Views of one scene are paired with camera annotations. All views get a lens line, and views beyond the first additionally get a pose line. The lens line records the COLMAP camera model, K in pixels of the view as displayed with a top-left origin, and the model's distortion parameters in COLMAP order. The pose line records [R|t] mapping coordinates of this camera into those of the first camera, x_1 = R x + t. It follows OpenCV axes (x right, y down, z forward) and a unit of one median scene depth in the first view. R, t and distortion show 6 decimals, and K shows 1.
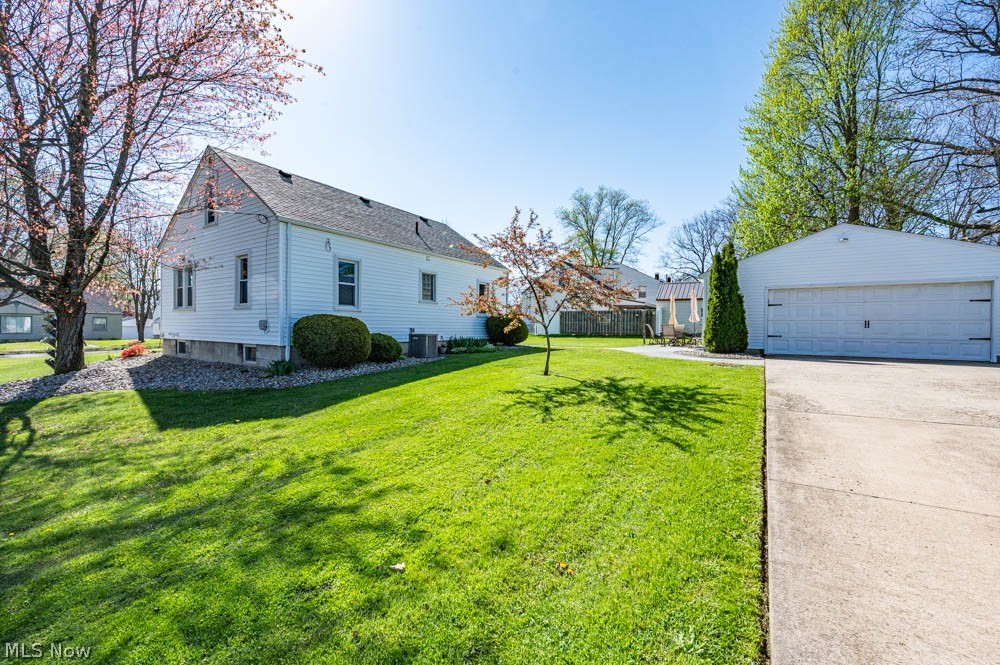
lens RADIAL K [[397.5, 0, 478.2], [0, 397.5, 328.1], [0, 0, 1]] dist [-0.001412, -0.000168]
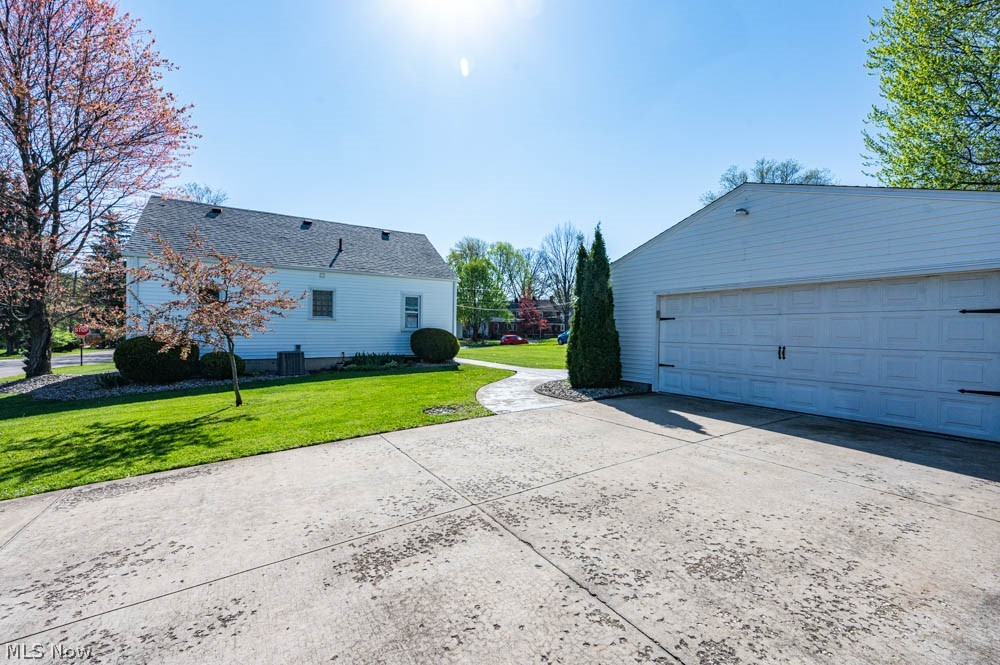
lens RADIAL K [[397.5, 0, 539.3], [0, 397.5, 322.6], [0, 0, 1]] dist [-0.001412, -0.000168]
pose [[0.920000, -0.005872, -0.391875, 0.824789], [-0.001061, 0.999847, -0.017474, -0.040434], [0.391917, 0.016492, 0.919853, 0.304249]]
